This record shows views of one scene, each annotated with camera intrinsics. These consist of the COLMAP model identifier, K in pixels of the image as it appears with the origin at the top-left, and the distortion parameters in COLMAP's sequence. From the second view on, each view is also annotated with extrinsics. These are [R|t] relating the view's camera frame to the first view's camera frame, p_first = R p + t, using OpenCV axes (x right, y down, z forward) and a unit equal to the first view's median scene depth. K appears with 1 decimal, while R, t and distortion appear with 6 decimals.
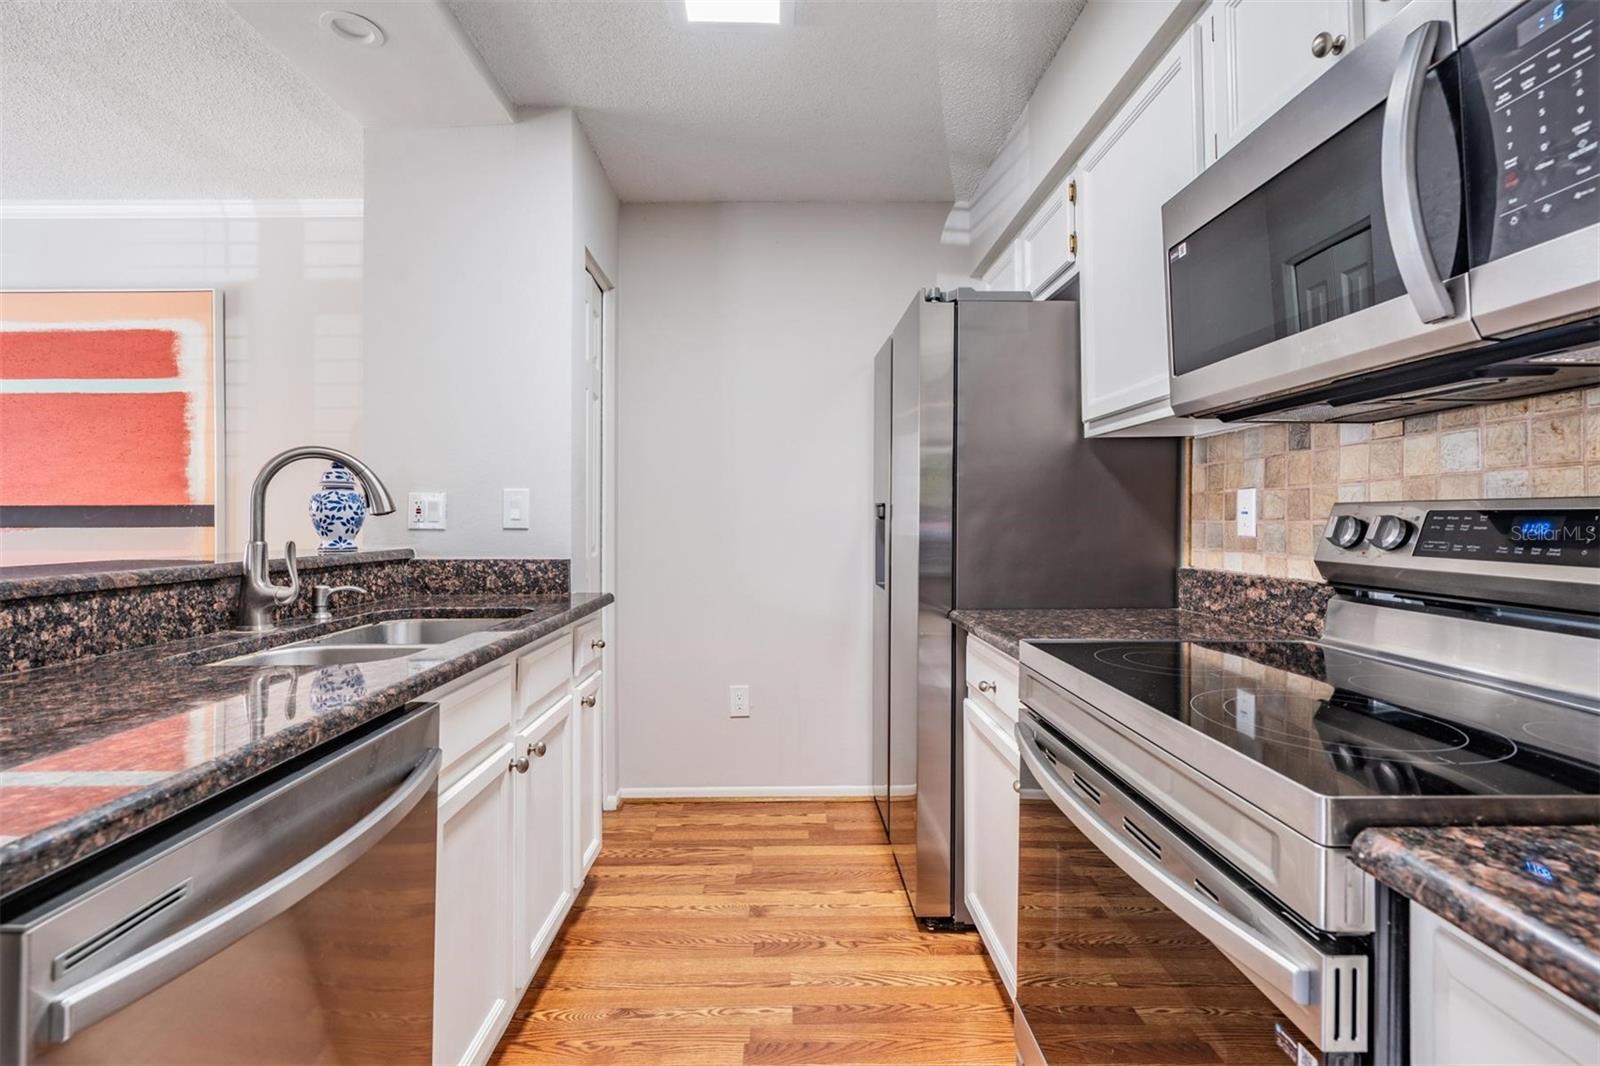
lens RADIAL K [[724.5, 0, 797.6], [0, 724.5, 512.3], [0, 0, 1]] dist [0.008689, -0.003396]
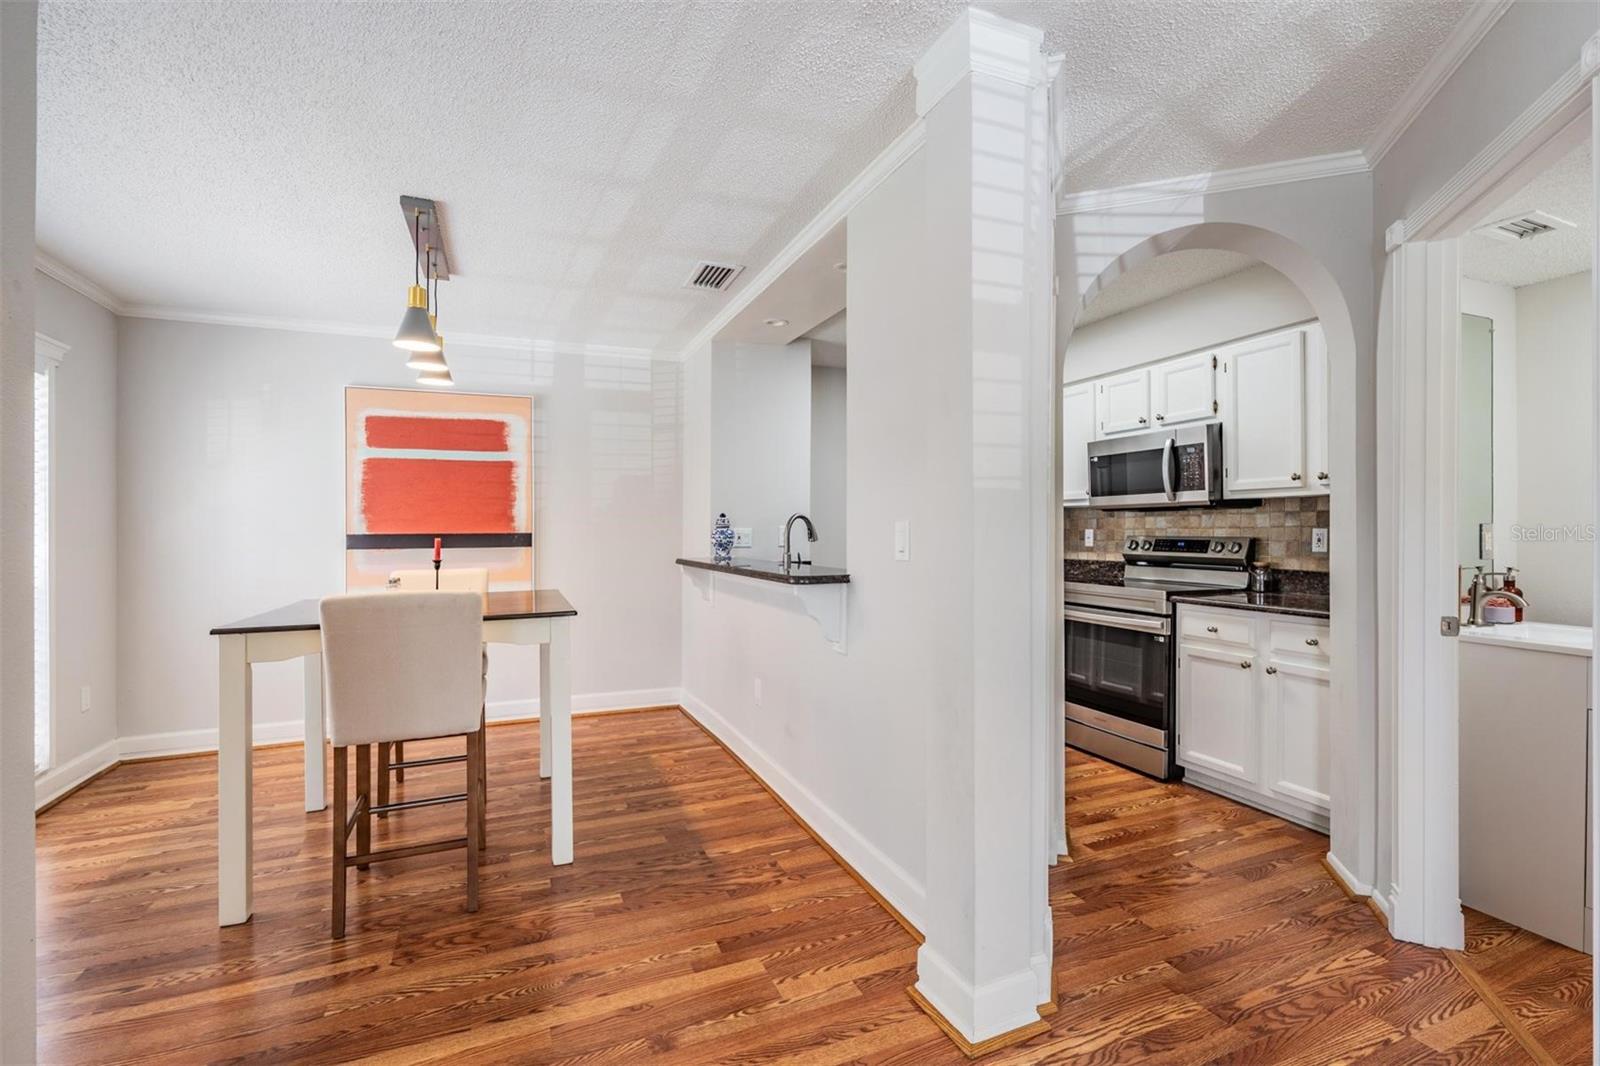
lens RADIAL K [[724.5, 0, 804.7], [0, 724.5, 523.3], [0, 0, 1]] dist [0.008689, -0.003396]
pose [[0.923397, 0.000781, 0.383845, -1.266522], [-0.000536, 1.000000, -0.000745, -0.045394], [-0.383845, 0.000483, 0.923397, -0.987324]]
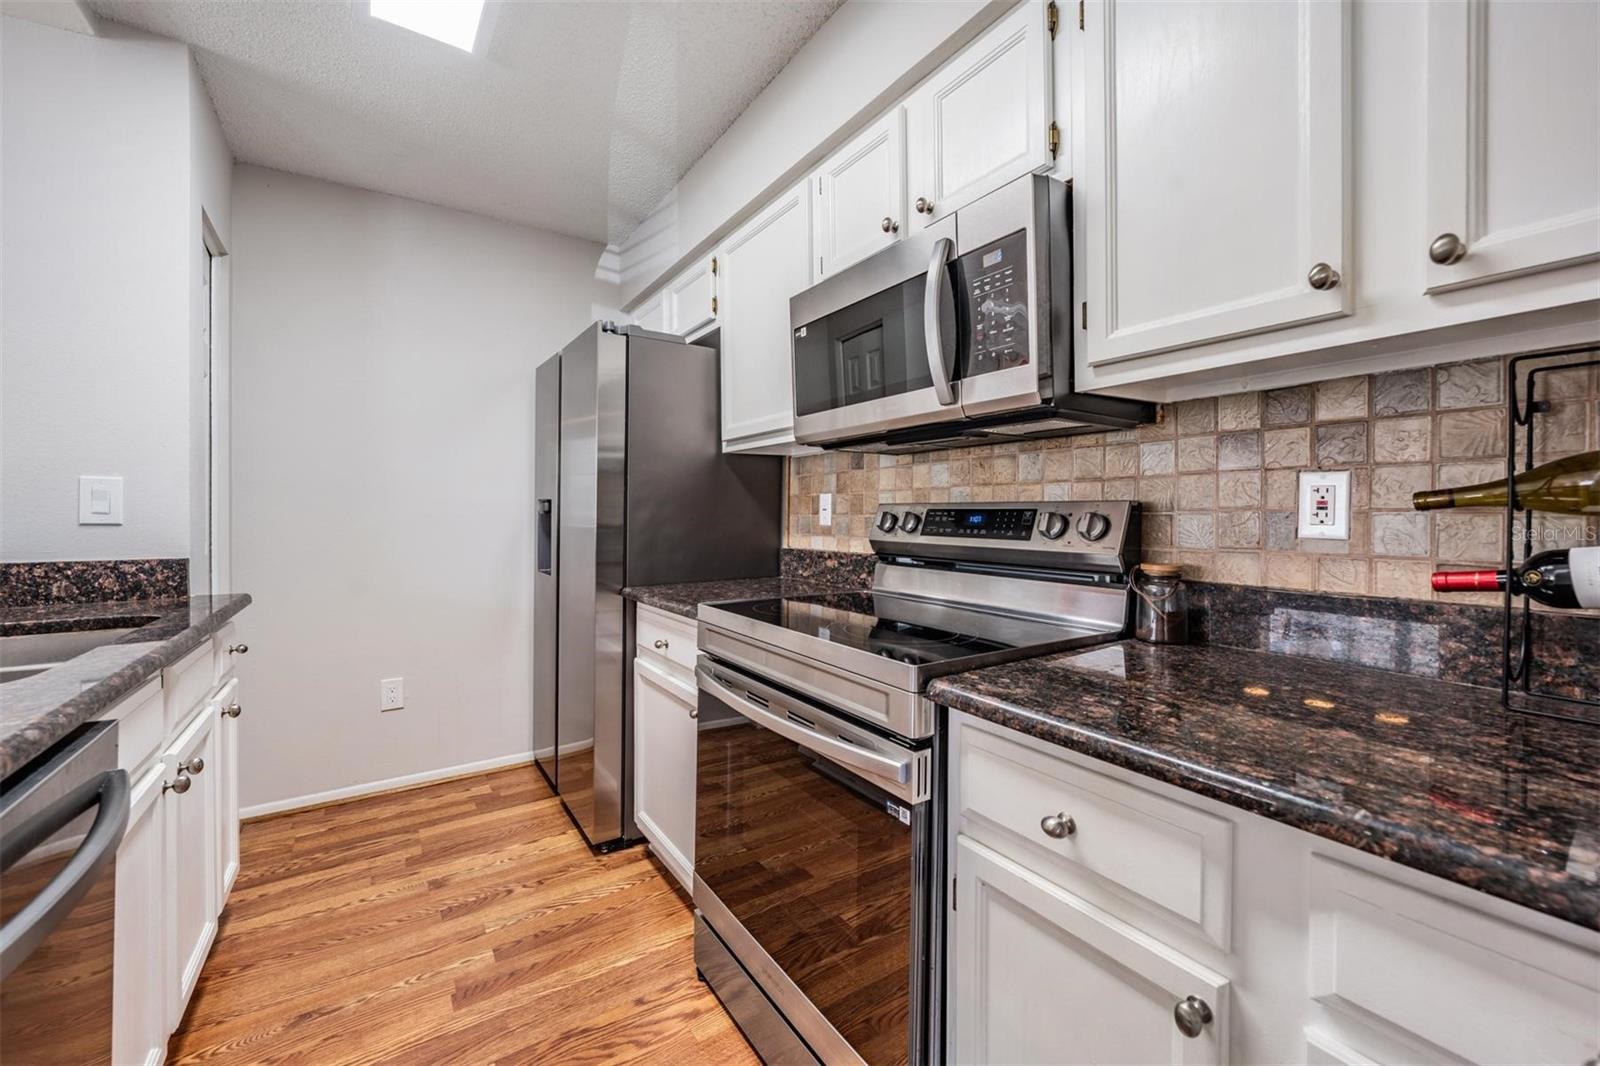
lens RADIAL K [[631.0, 0, 791.9], [0, 631.0, 515.5], [0, 0, 1]] dist [0.000275, 0.000386]
pose [[0.846006, -0.000648, 0.533172, -0.116859], [-0.005932, 0.999926, 0.010629, -0.000212], [-0.533140, -0.012155, 0.845940, -0.051932]]
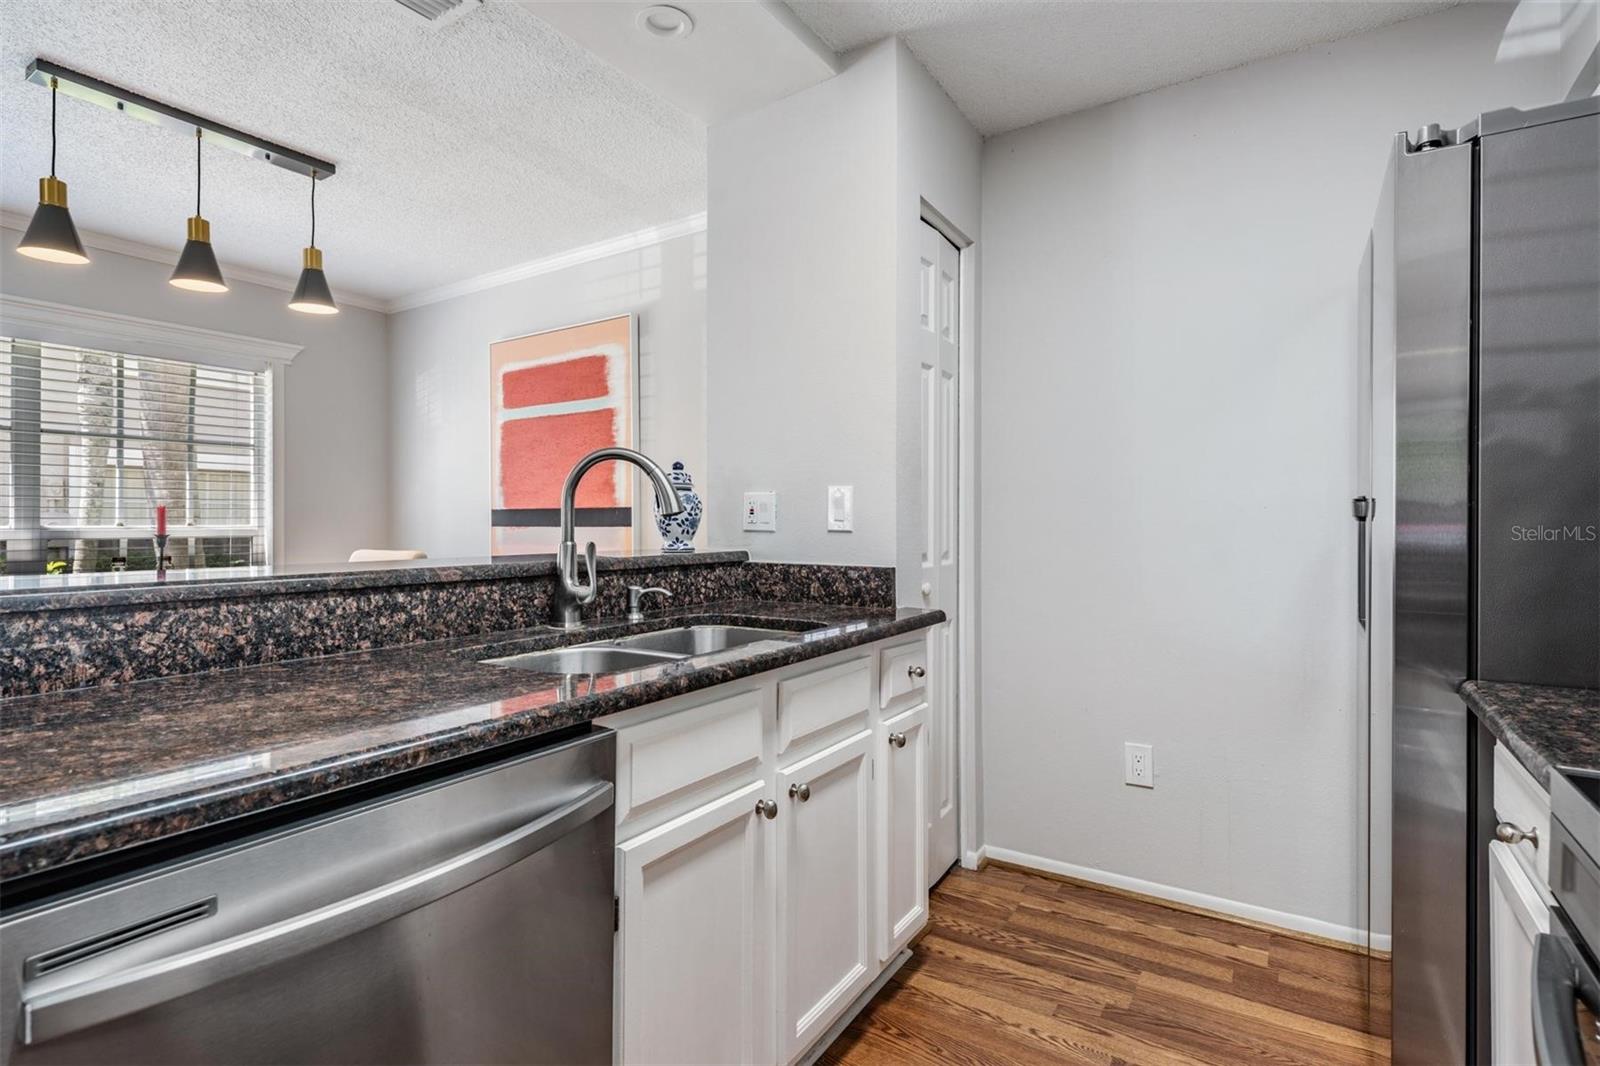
lens RADIAL K [[799.6, 0, 795.0], [0, 799.6, 515.6], [0, 0, 1]] dist [0.004535, 0.001792]
pose [[0.830887, -0.002040, -0.556437, 0.127769], [0.004119, 0.999988, 0.002485, 0.001036], [0.556426, -0.004357, 0.830886, 0.180616]]
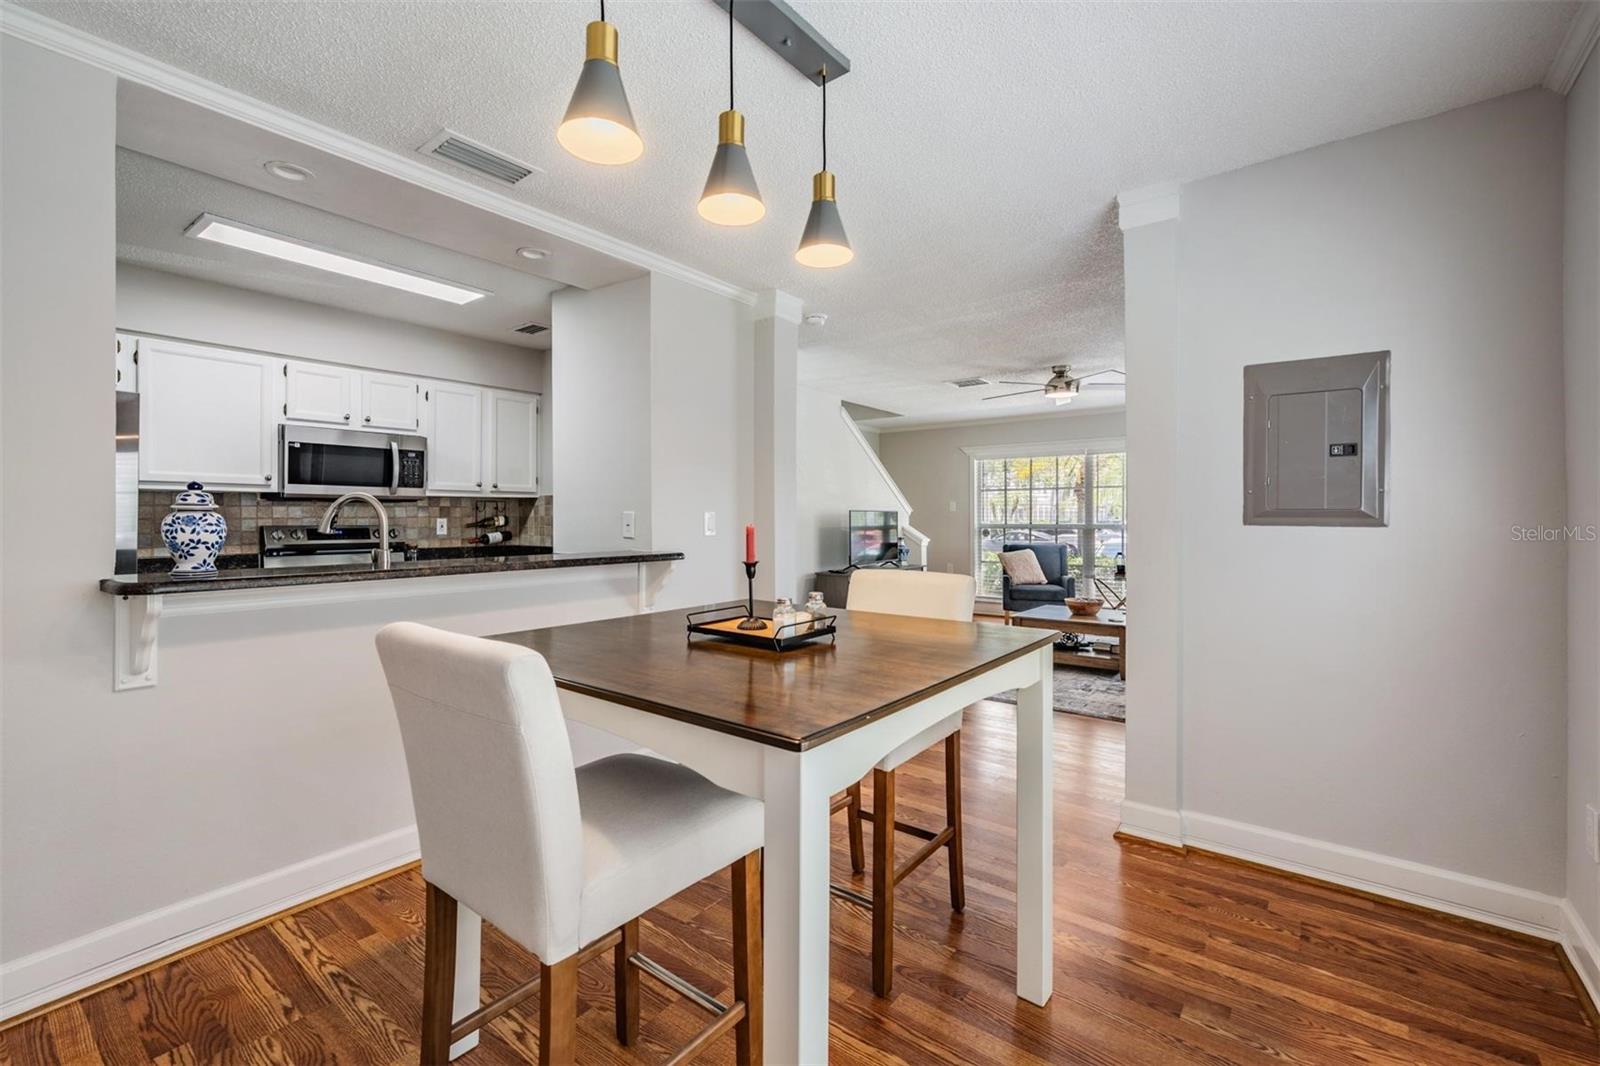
lens RADIAL K [[667.2, 0, 806.7], [0, 667.2, 516.9], [0, 0, 1]] dist [-0.000800, 0.000045]
pose [[-0.795898, 0.004837, 0.605411, -1.941415], [-0.002487, 0.999934, -0.011259, -0.017264], [-0.605425, -0.010467, -0.795833, 1.290353]]
